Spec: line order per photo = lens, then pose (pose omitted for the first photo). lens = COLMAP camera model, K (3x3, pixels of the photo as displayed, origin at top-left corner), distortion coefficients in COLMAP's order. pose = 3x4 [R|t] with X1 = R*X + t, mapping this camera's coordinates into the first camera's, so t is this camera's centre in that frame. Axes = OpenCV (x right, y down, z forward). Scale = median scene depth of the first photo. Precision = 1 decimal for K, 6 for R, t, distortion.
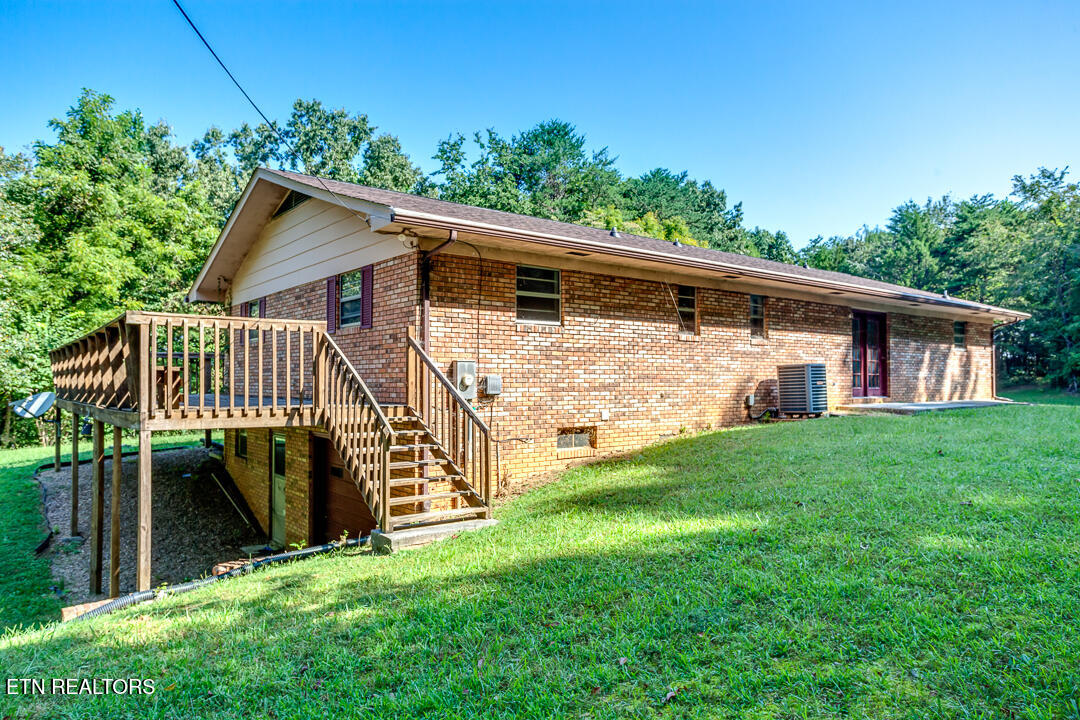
lens RADIAL K [[707.3, 0, 540.0], [0, 707.3, 360.0], [0, 0, 1]] dist [-0.023972, 0.004236]
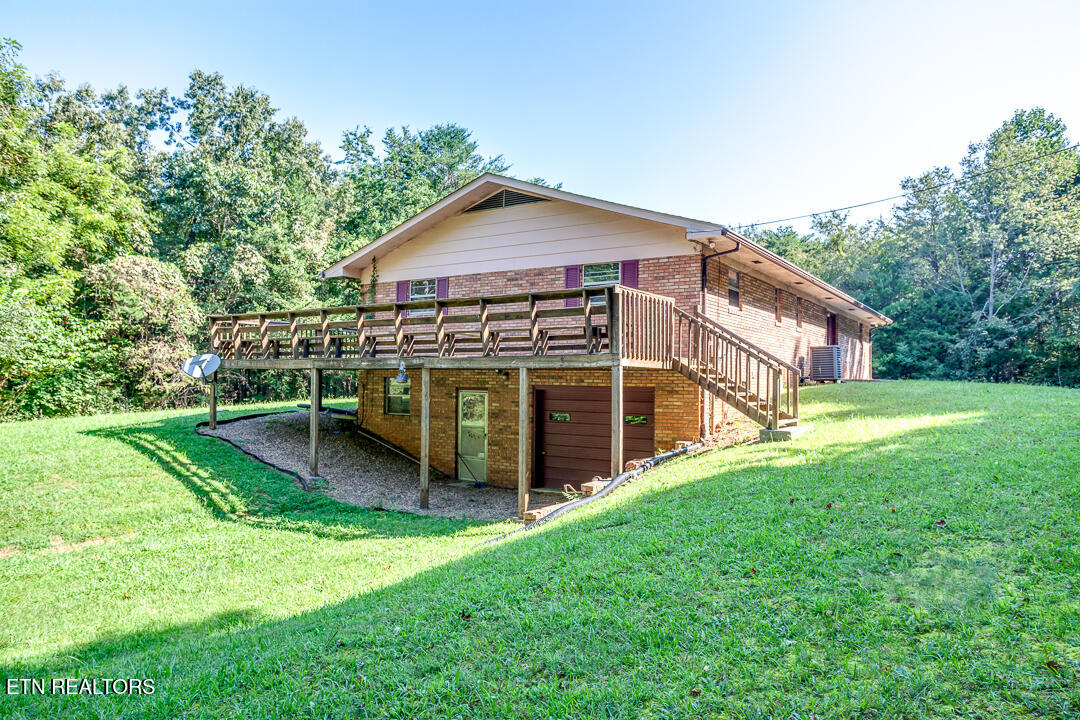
lens RADIAL K [[707.3, 0, 540.0], [0, 707.3, 360.0], [0, 0, 1]] dist [-0.023972, 0.004236]
pose [[0.950104, 0.024159, 0.310995, -0.186254], [-0.024861, 0.999689, -0.001706, 0.015006], [-0.310940, -0.006111, 0.950410, -0.057008]]
